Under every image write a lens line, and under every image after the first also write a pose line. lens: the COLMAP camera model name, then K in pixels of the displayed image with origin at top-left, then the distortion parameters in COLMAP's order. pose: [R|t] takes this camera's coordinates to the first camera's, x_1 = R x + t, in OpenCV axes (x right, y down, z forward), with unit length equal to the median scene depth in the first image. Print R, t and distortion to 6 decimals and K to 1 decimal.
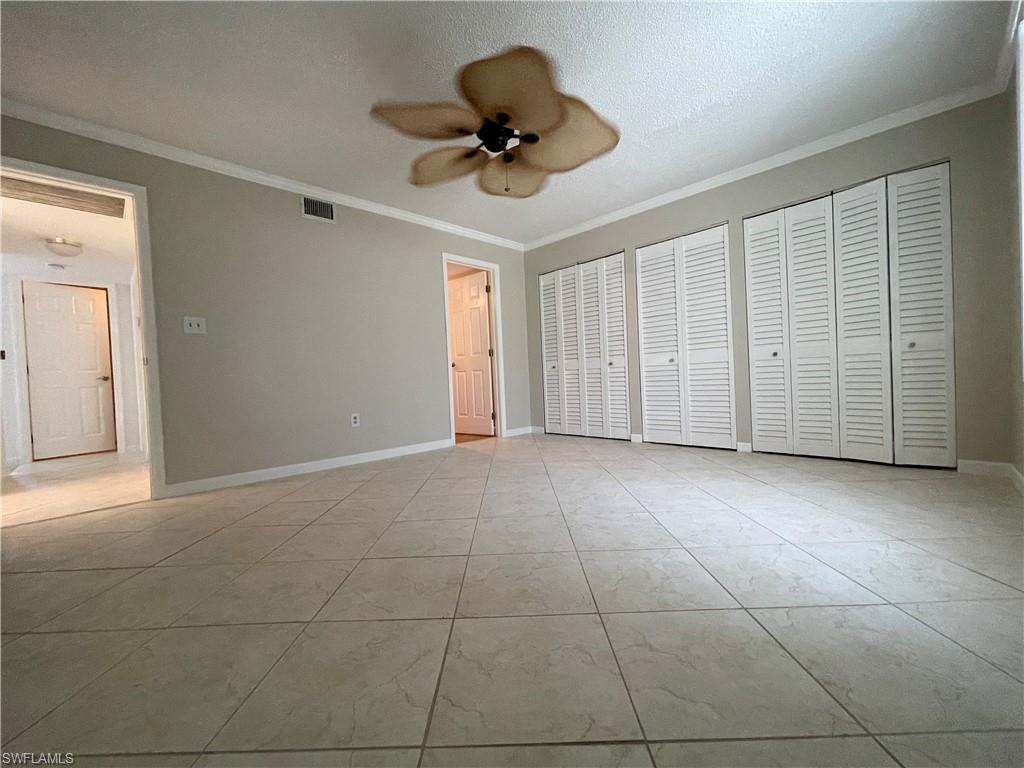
lens RADIAL K [[410.9, 0, 506.9], [0, 410.9, 387.3], [0, 0, 1]] dist [-0.001161, 0.000138]
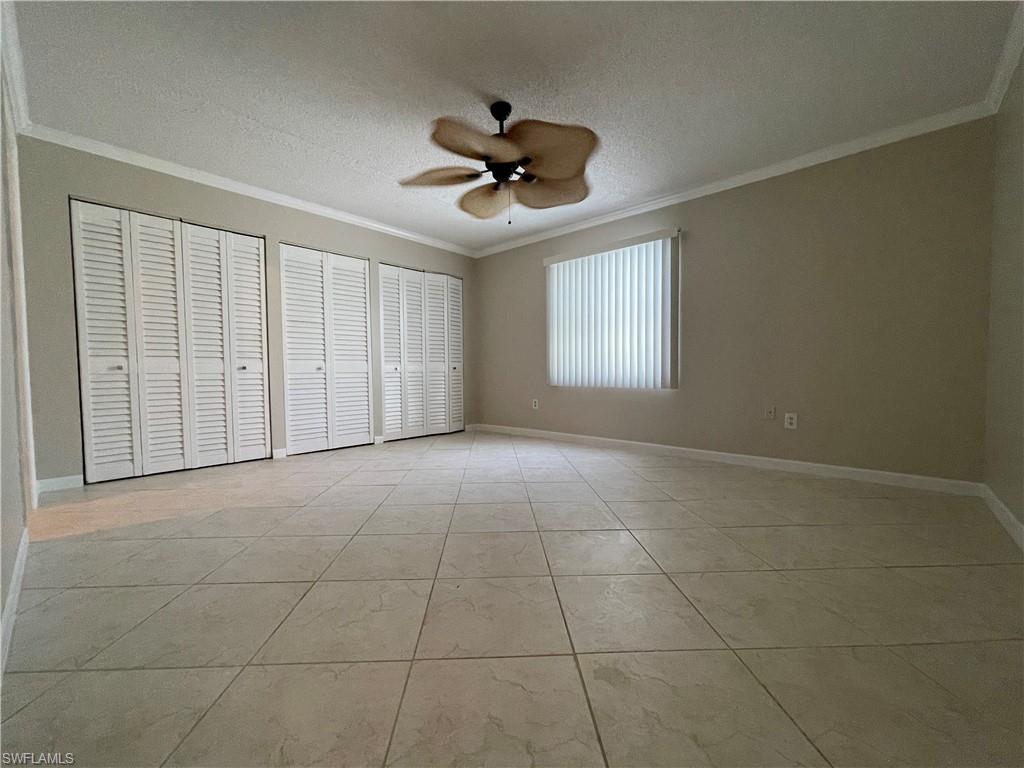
lens RADIAL K [[410.9, 0, 506.9], [0, 410.9, 387.3], [0, 0, 1]] dist [-0.001161, 0.000138]
pose [[-0.037401, 0.012749, 0.999219, -0.652516], [0.040057, 0.999134, -0.011248, 0.011636], [-0.998497, 0.039605, -0.037879, 0.594975]]
